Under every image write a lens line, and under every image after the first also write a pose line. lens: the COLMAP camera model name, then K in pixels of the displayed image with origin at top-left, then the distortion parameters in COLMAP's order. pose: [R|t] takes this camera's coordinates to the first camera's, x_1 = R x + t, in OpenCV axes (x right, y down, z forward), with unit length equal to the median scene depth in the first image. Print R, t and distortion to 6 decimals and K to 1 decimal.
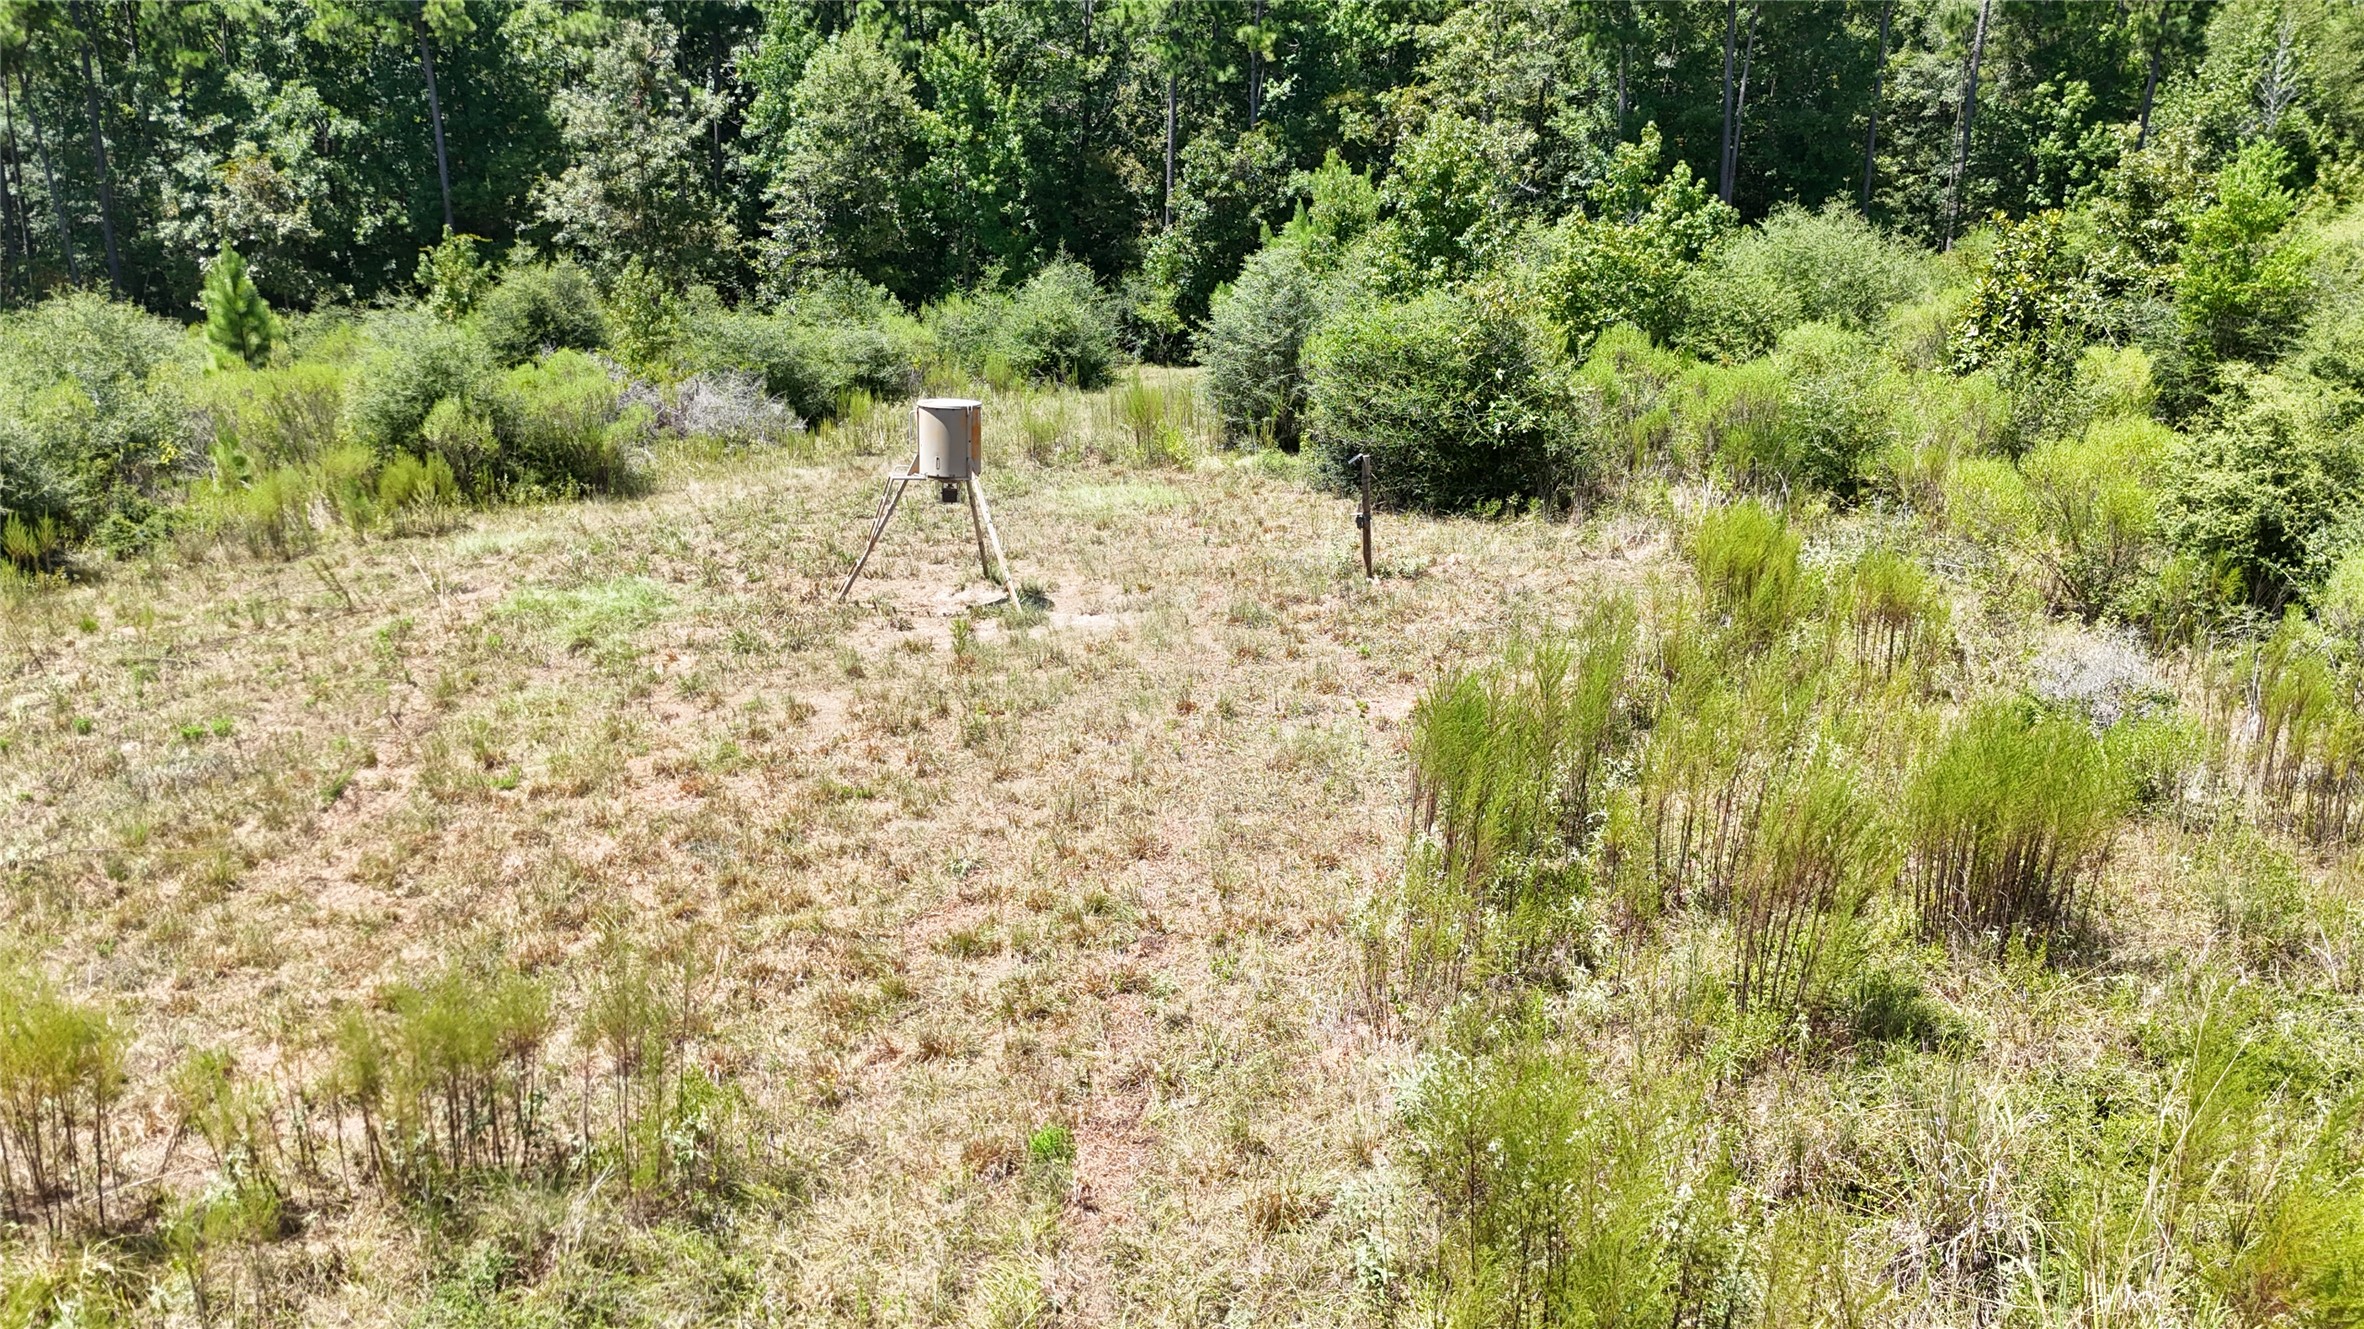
lens RADIAL K [[1758.1, 0, 1176.7], [0, 1758.1, 699.5], [0, 0, 1]] dist [0.067221, -0.057725]
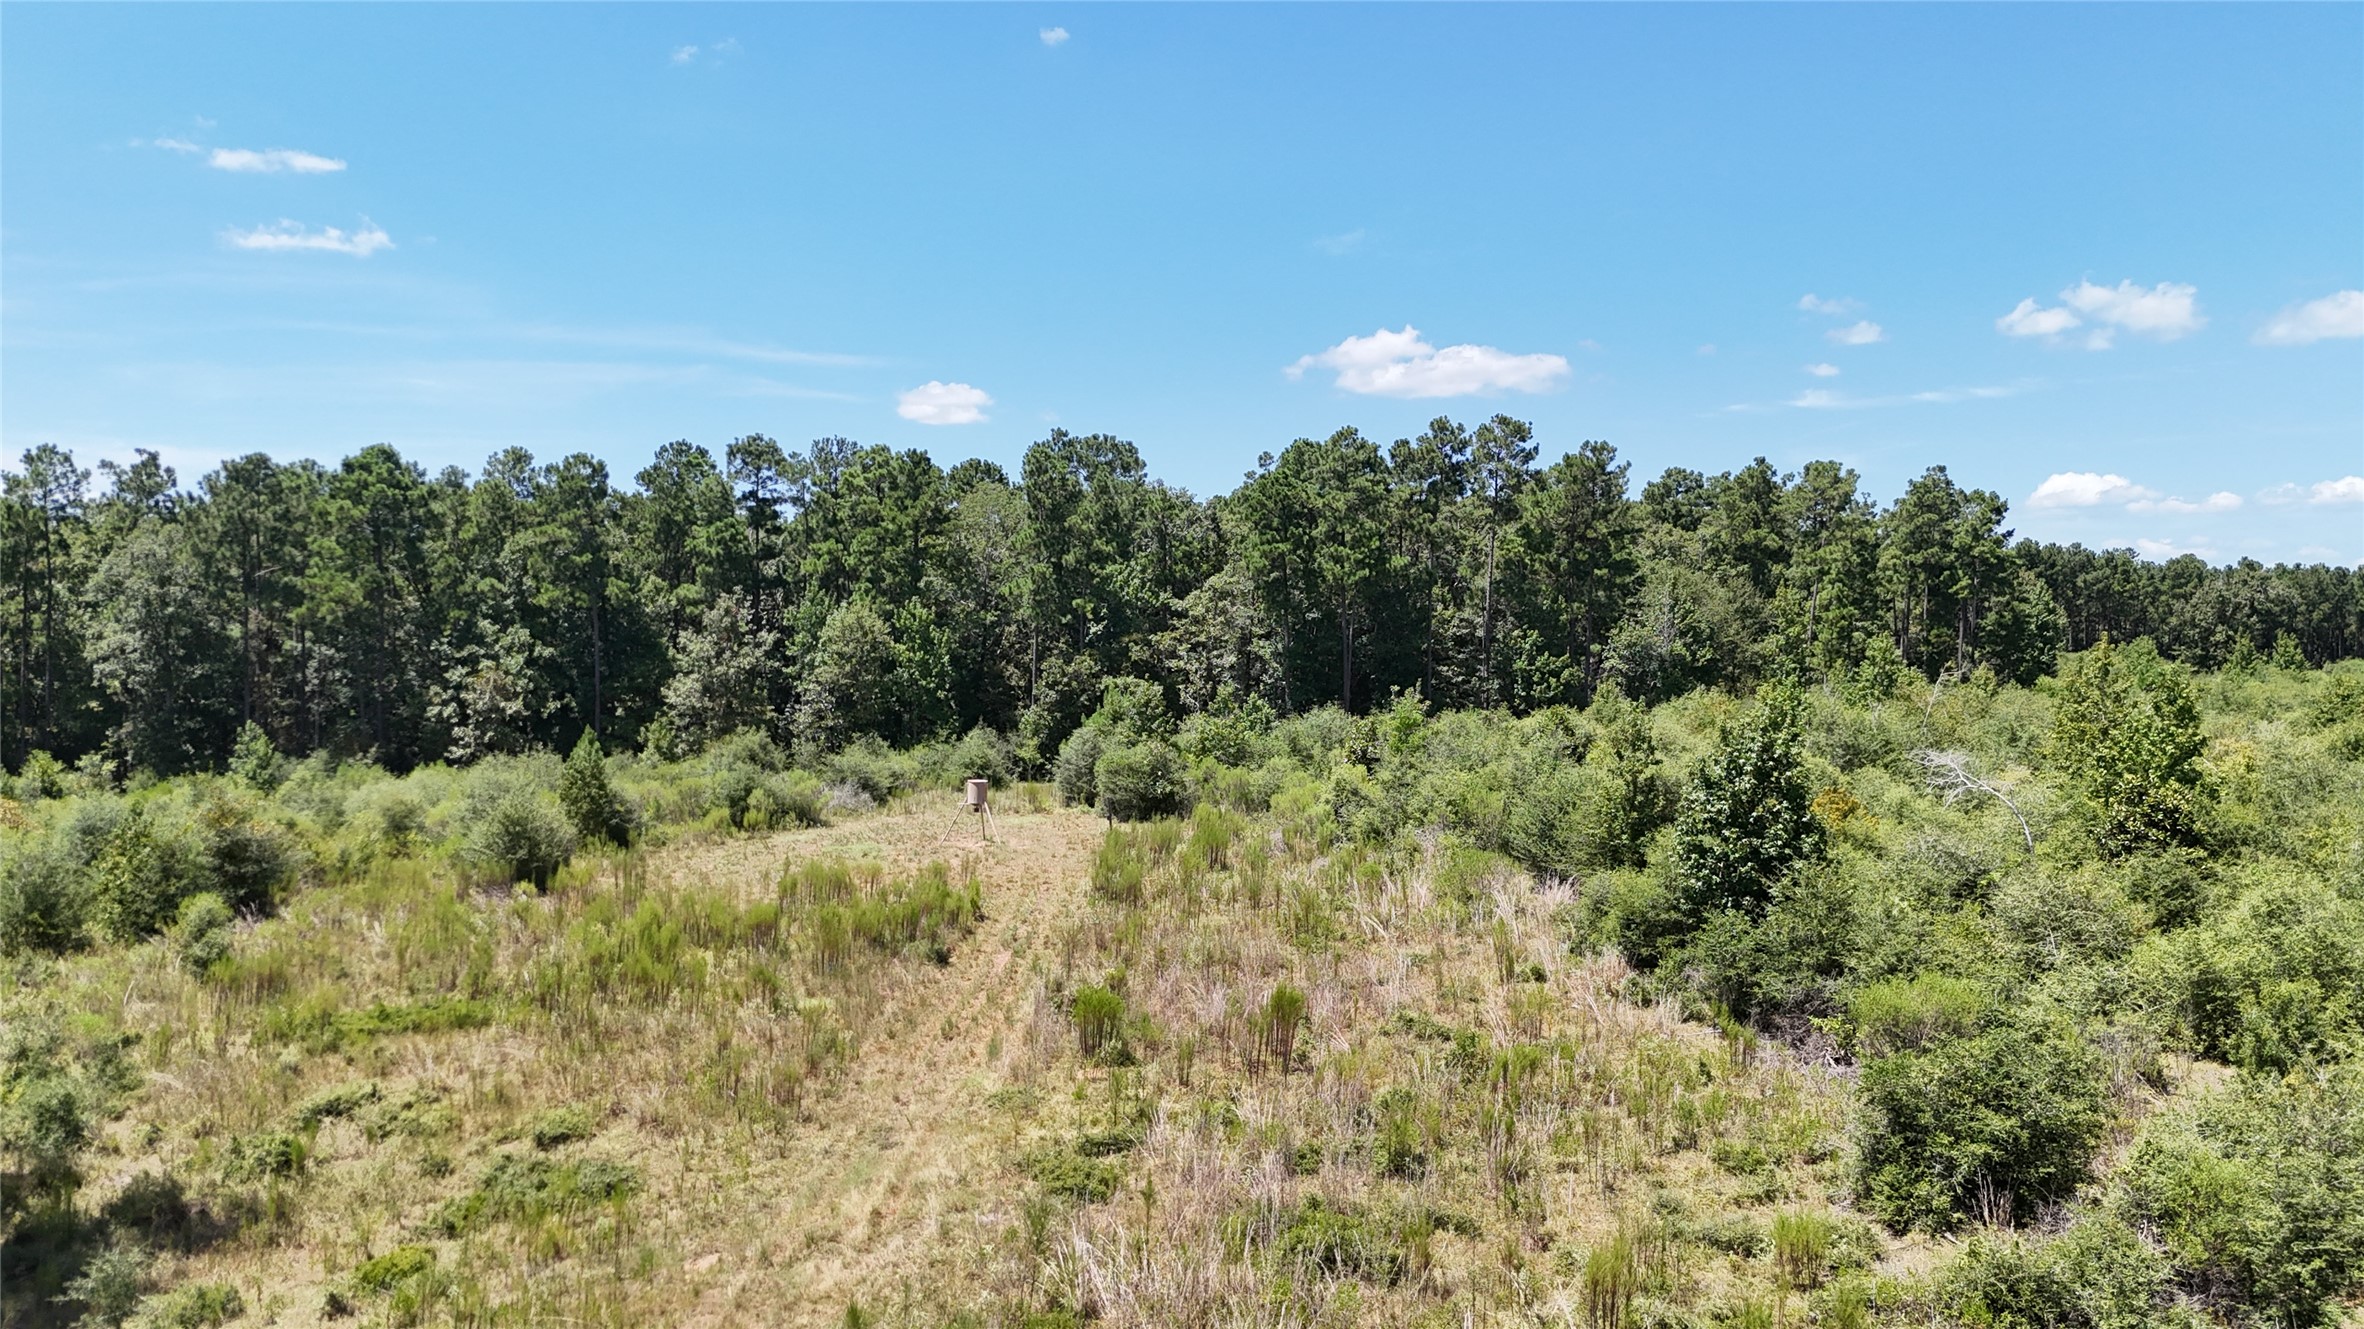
lens RADIAL K [[1758.1, 0, 1176.7], [0, 1758.1, 699.5], [0, 0, 1]] dist [0.067221, -0.057725]
pose [[0.996212, -0.002453, 0.086928, -0.015435], [0.023560, 0.969832, -0.242634, 0.155037], [-0.083710, 0.243763, 0.966215, -0.706680]]
